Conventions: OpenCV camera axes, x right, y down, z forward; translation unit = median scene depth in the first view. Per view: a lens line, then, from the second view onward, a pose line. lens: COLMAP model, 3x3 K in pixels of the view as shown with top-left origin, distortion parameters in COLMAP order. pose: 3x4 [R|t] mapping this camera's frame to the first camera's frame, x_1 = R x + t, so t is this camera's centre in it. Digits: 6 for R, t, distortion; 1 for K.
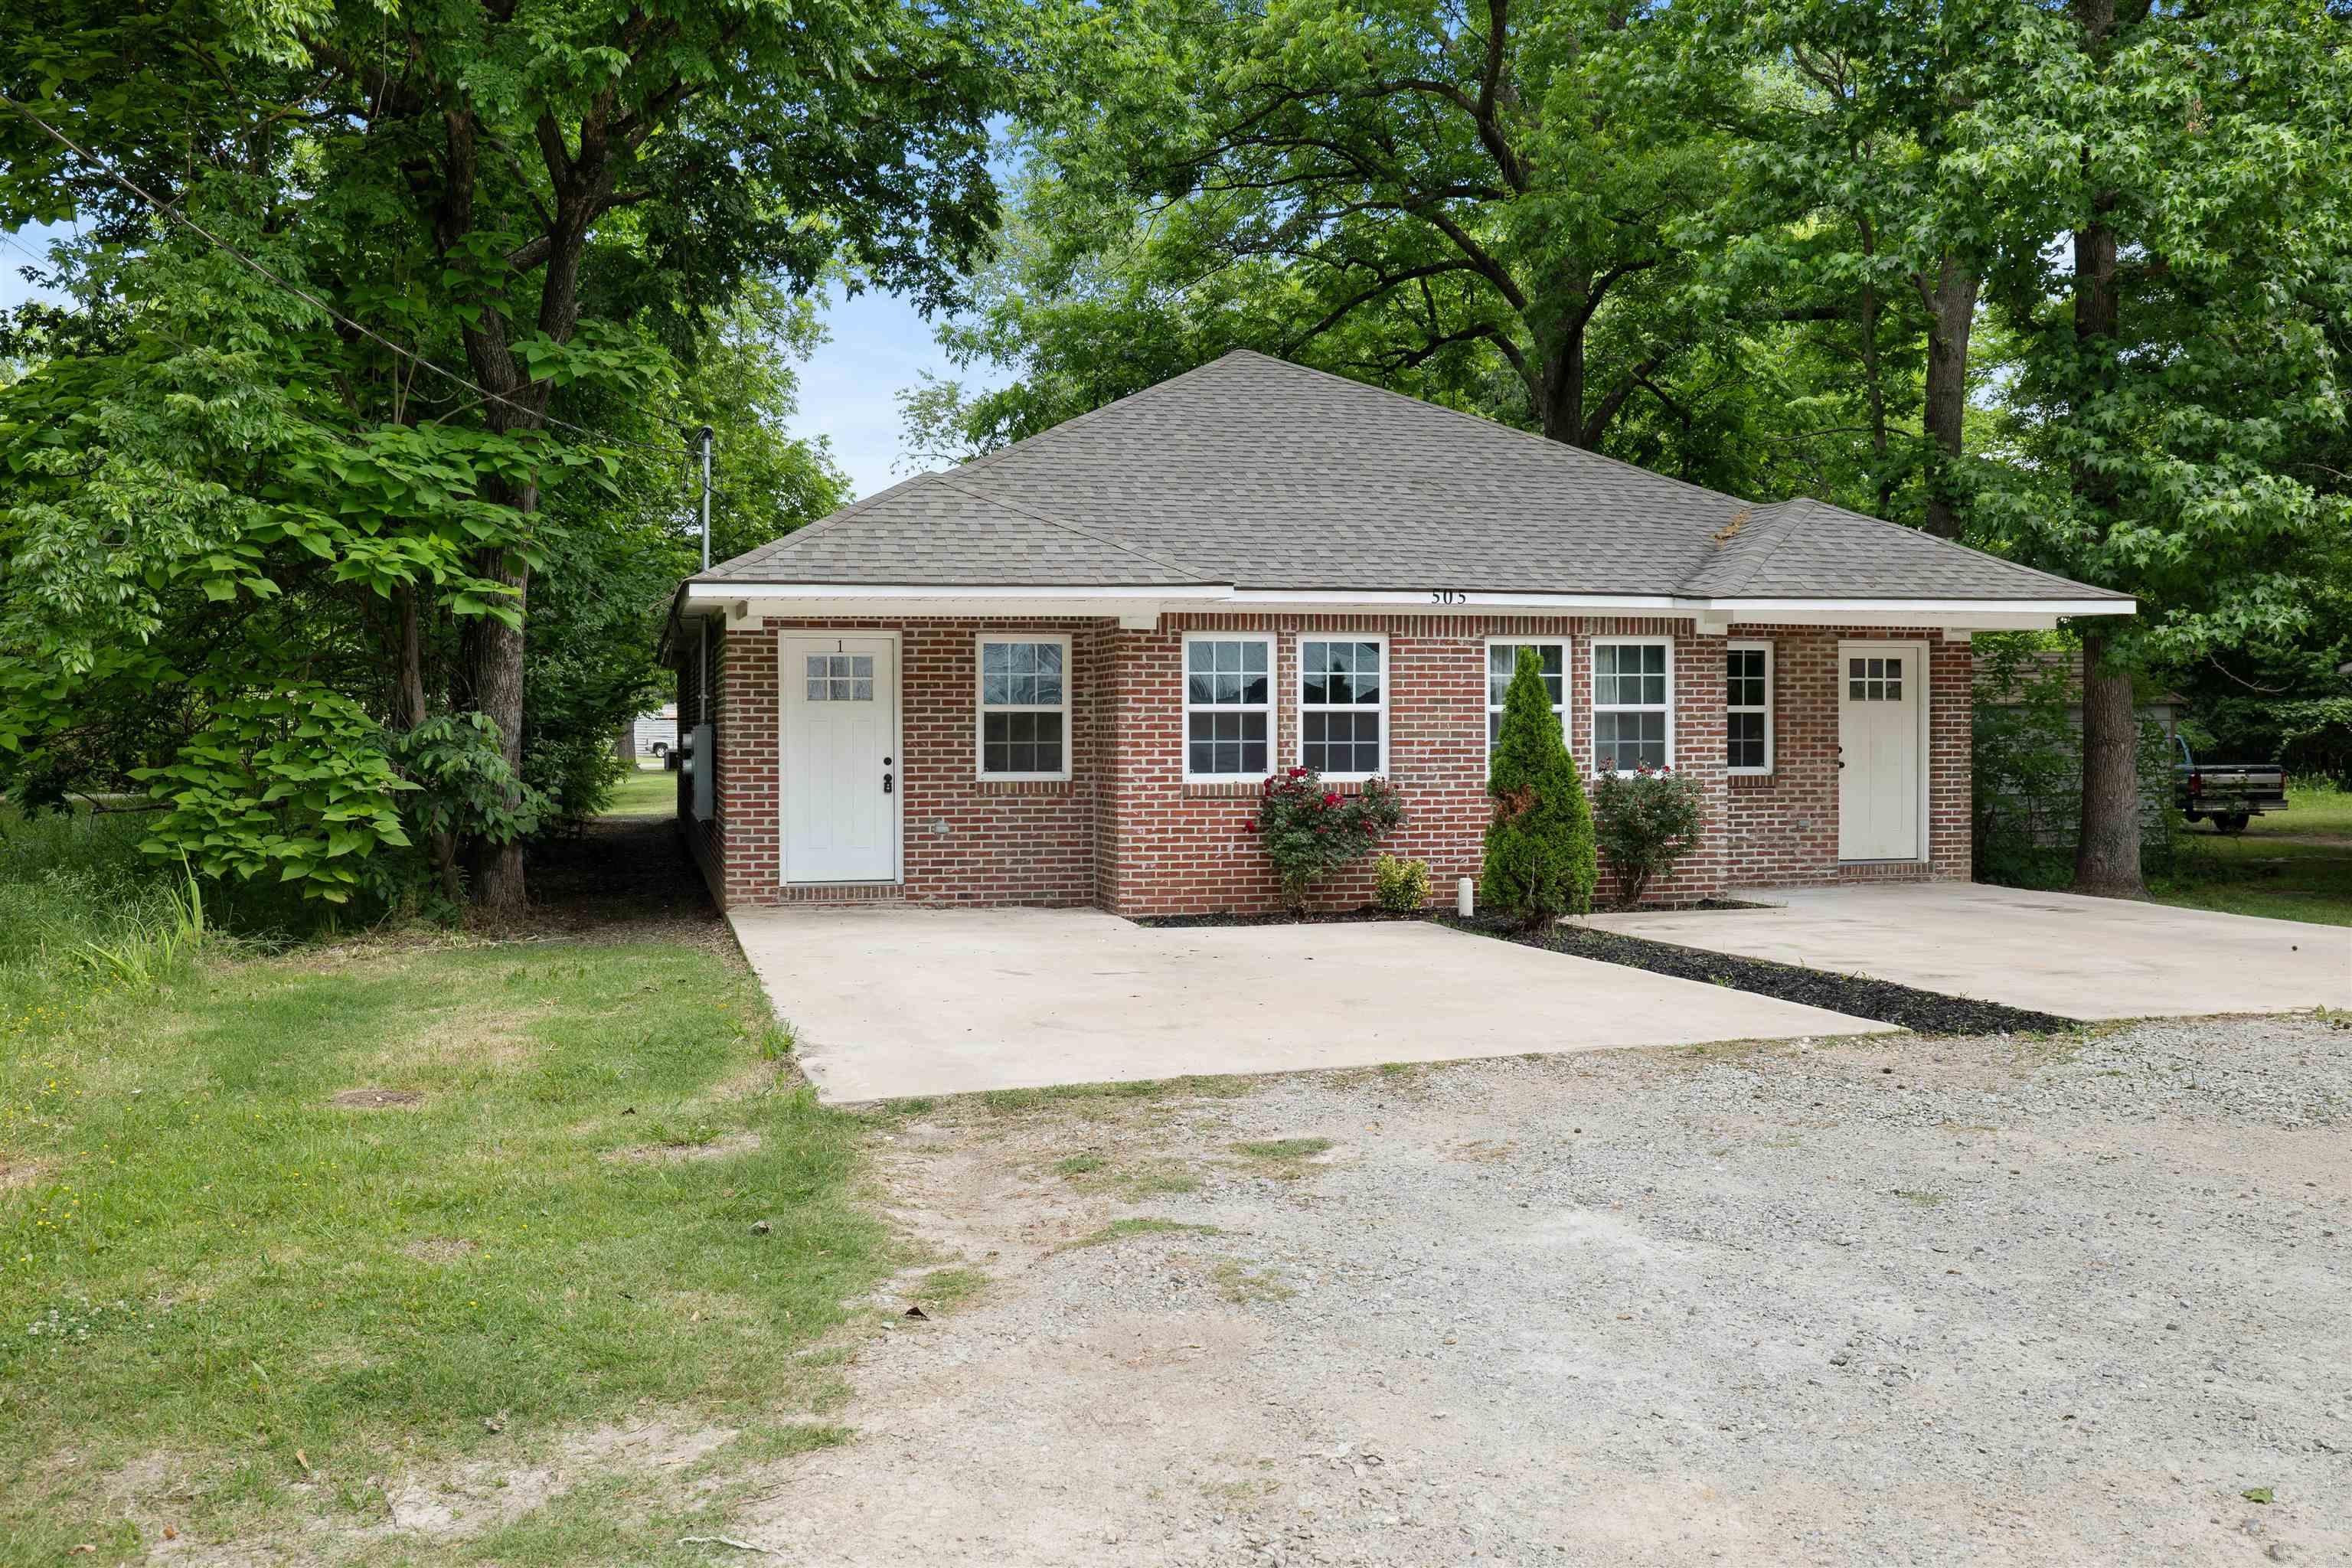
lens RADIAL K [[2067.6, 0, 1176.0], [0, 2067.6, 784.0], [0, 0, 1]] dist [-0.001388, -0.001844]
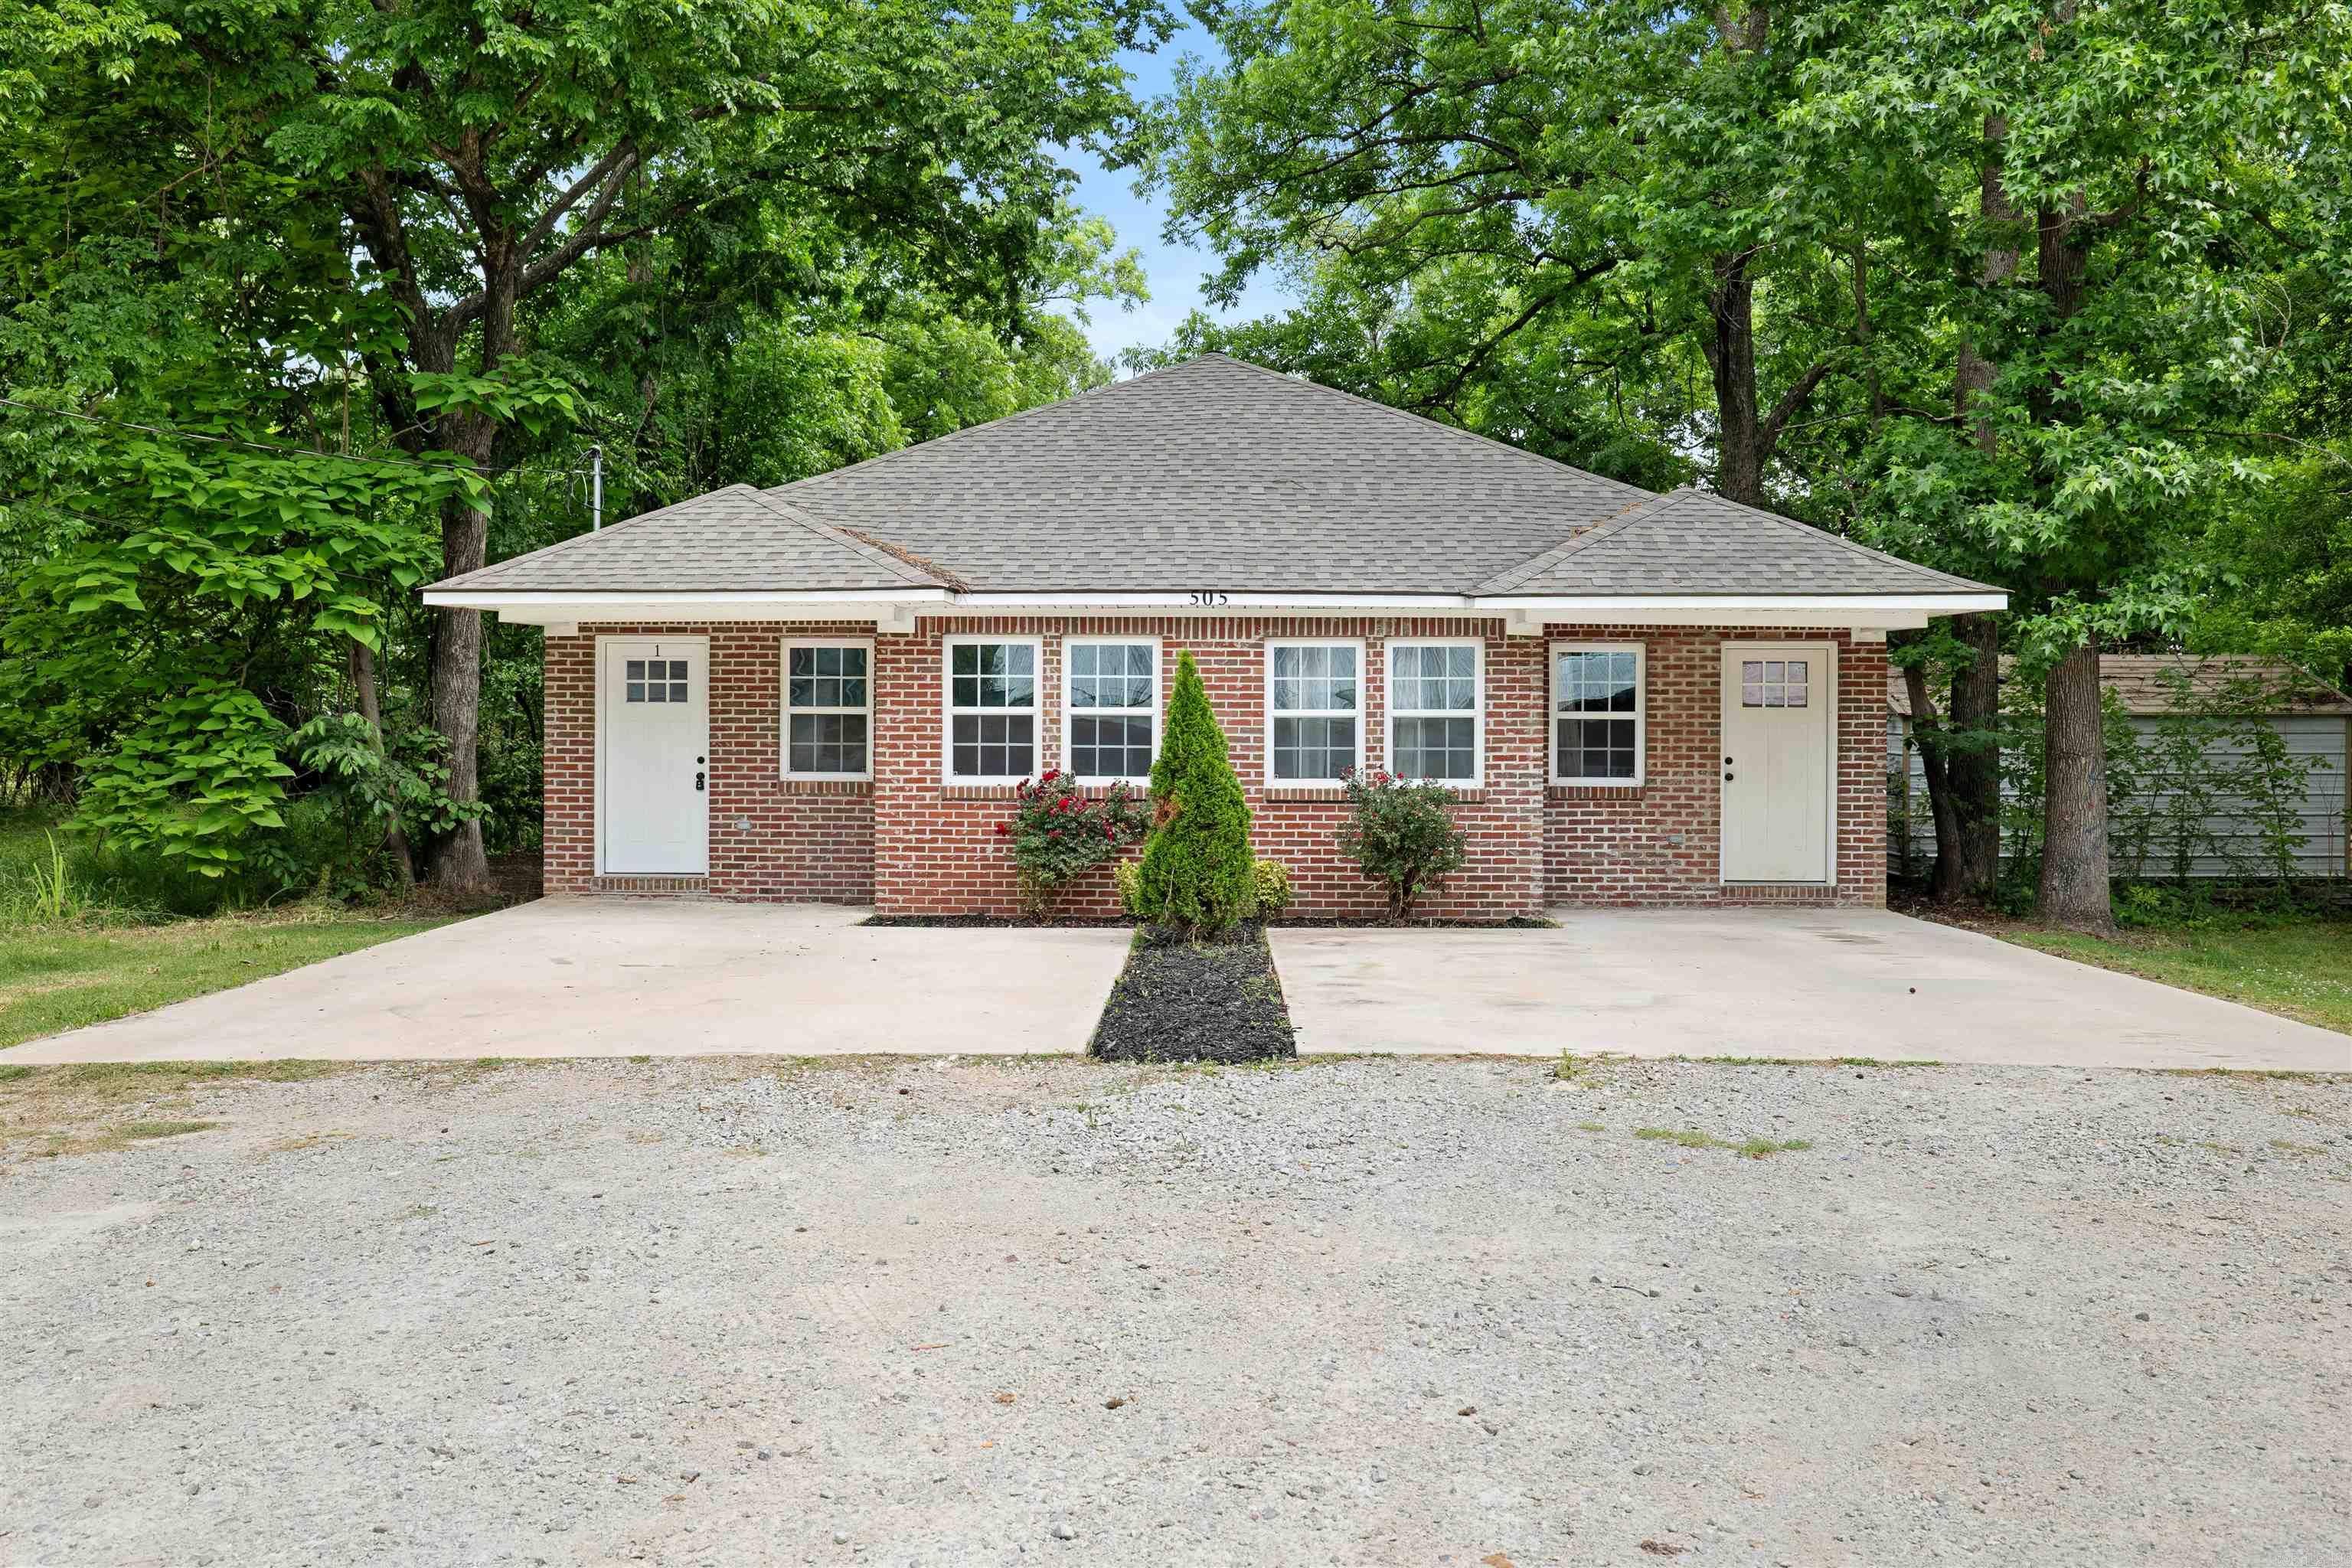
lens RADIAL K [[2067.6, 0, 1176.0], [0, 2067.6, 784.0], [0, 0, 1]] dist [-0.001388, -0.001844]
pose [[0.962858, 0.014447, -0.269620, 0.376456], [-0.015379, 0.999881, -0.001347, -0.001249], [0.269569, 0.005443, 0.962966, 0.056142]]
